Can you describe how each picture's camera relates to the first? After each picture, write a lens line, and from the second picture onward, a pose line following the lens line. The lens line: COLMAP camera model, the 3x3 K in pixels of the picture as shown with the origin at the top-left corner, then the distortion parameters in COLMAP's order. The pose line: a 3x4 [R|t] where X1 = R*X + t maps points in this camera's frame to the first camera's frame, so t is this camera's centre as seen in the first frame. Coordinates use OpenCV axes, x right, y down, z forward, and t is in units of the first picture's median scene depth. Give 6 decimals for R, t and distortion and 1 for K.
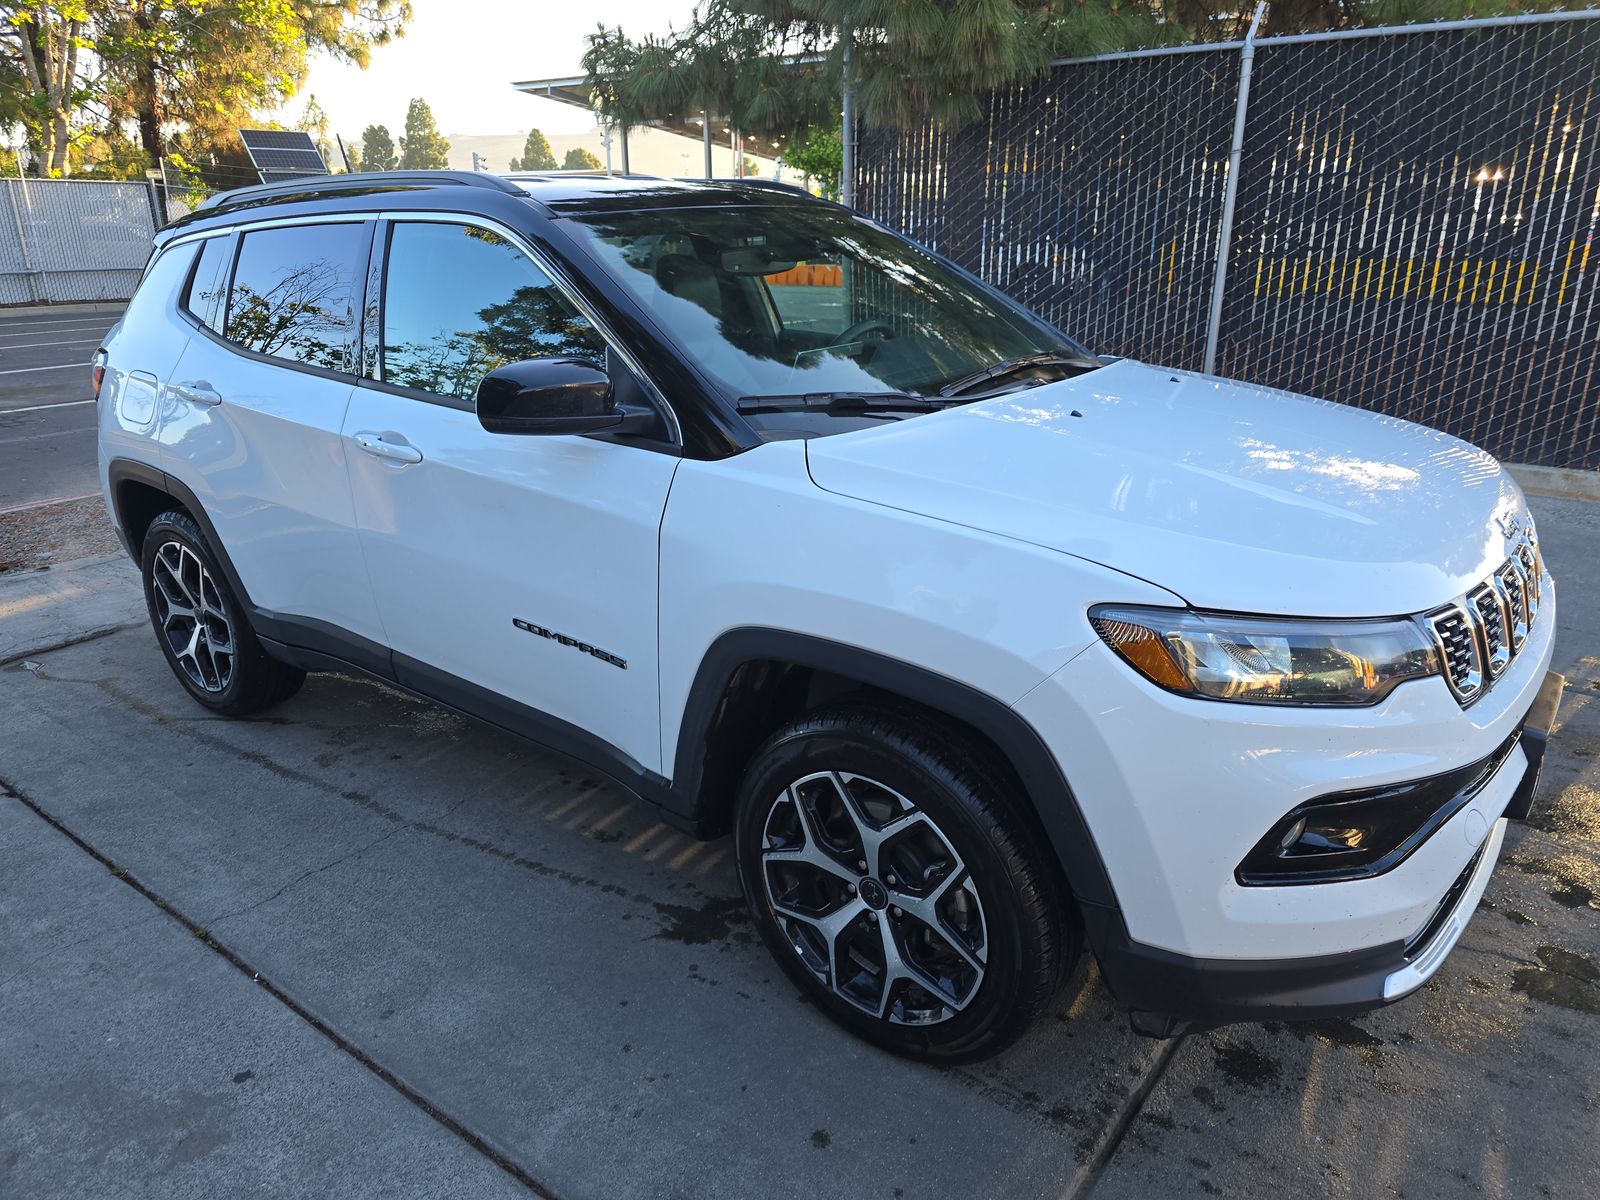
lens RADIAL K [[1100.1, 0, 803.4], [0, 1100.1, 595.0], [0, 0, 1]] dist [0.018360, -0.013642]
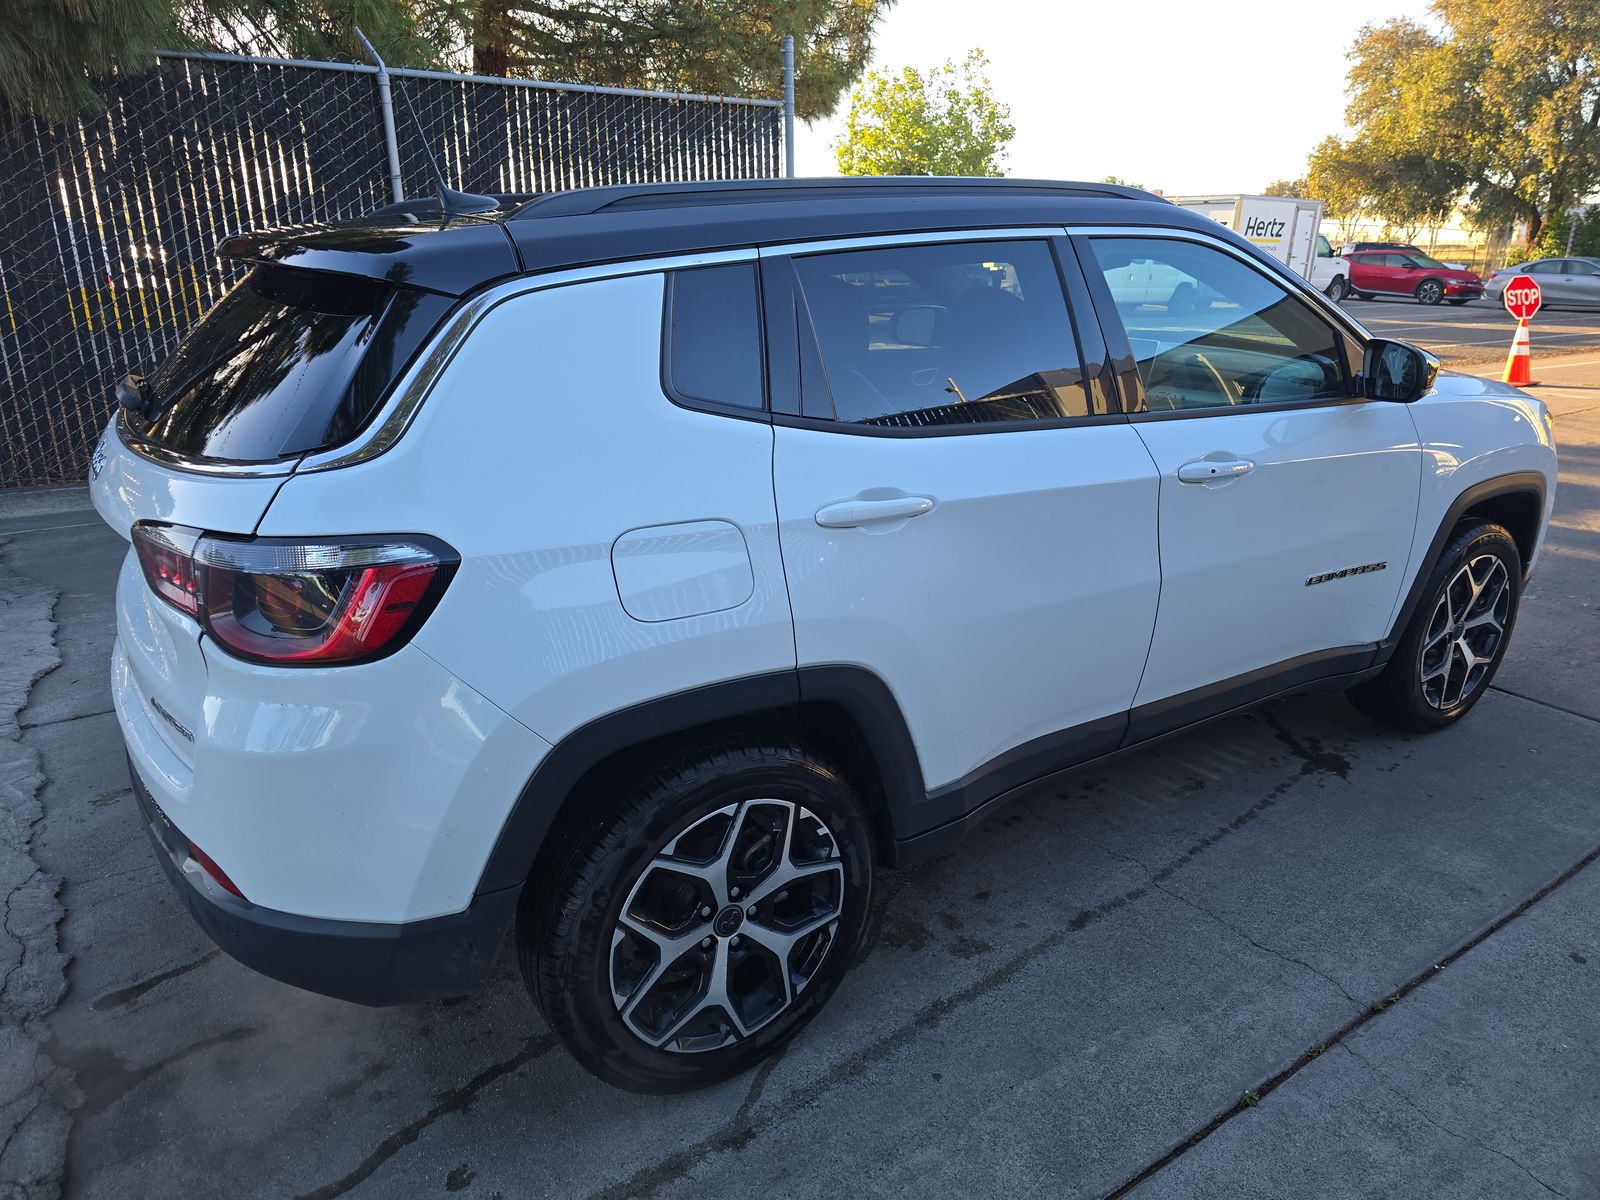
lens RADIAL K [[1100.1, 0, 807.4], [0, 1100.1, 605.2], [0, 0, 1]] dist [0.018360, -0.013642]
pose [[0.302724, -0.292705, 0.907018, -1.288459], [0.307844, 0.930691, 0.197600, -0.299083], [-0.901992, 0.219402, 0.371850, 0.919456]]
